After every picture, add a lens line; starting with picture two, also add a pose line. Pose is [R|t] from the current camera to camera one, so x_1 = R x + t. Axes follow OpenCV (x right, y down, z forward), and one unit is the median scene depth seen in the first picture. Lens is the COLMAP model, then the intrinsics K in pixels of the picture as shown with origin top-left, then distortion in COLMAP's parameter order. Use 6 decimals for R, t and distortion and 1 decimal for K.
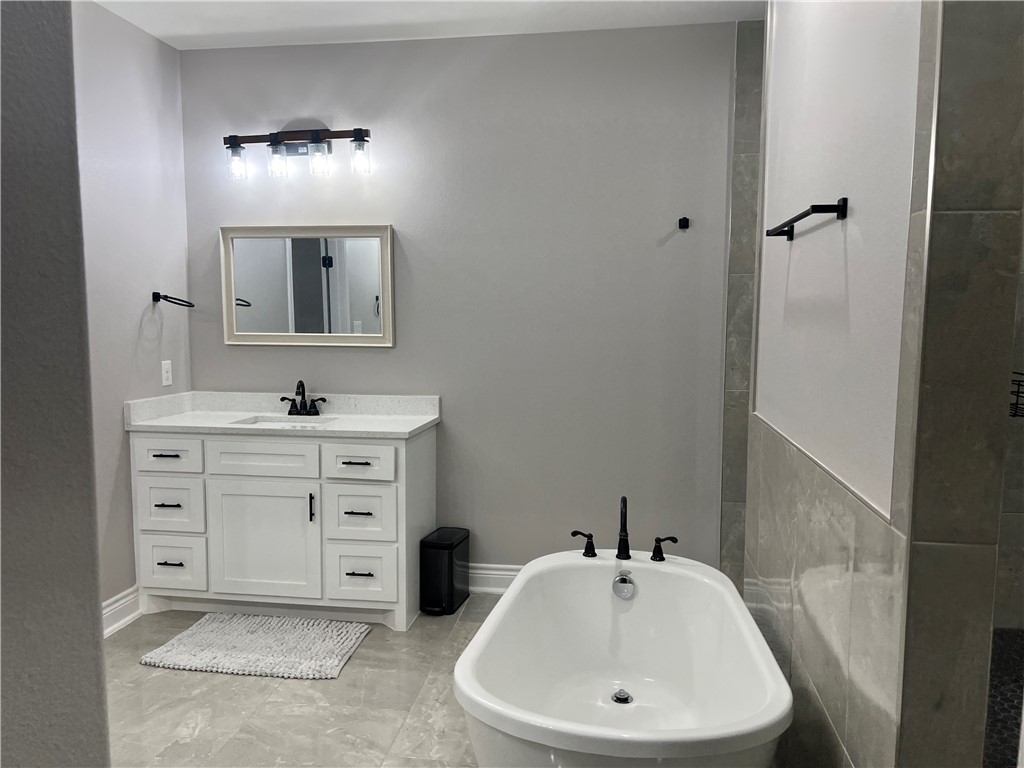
lens RADIAL K [[777.2, 0, 485.8], [0, 777.2, 394.1], [0, 0, 1]] dist [0.053578, -0.067652]
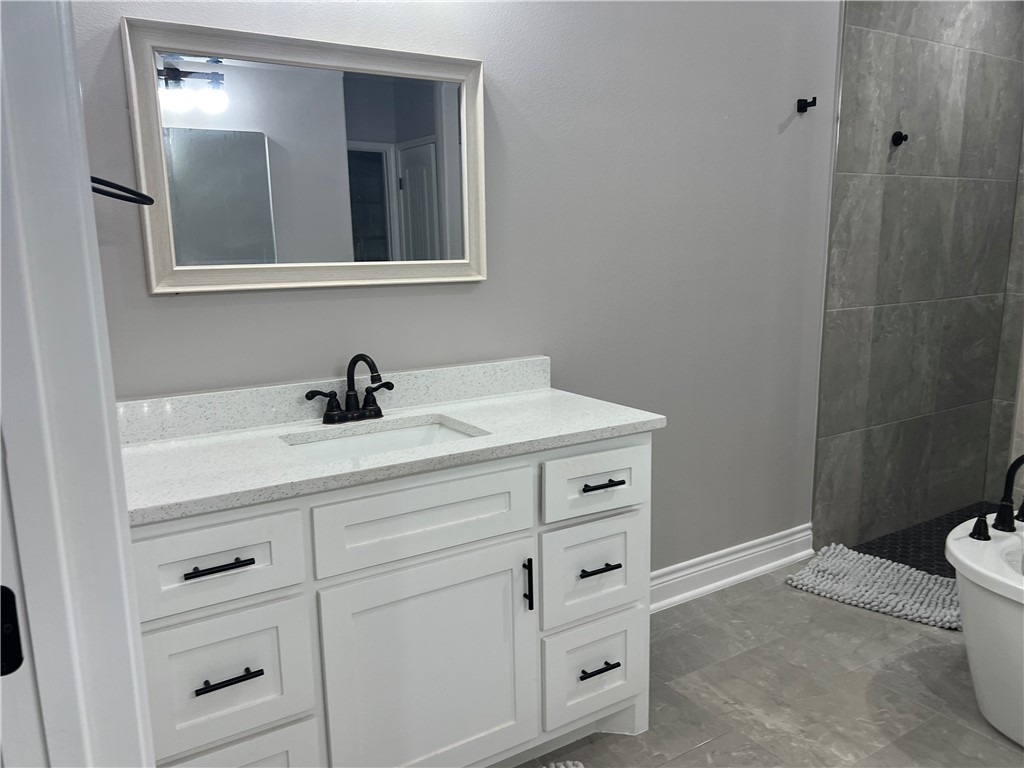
lens RADIAL K [[777.2, 0, 493.9], [0, 777.2, 400.0], [0, 0, 1]] dist [0.053578, -0.067652]
pose [[0.747600, -0.144822, 0.648167, -0.516974], [0.091617, 0.989094, 0.115326, -0.039259], [-0.657800, -0.026835, 0.752715, 0.560485]]
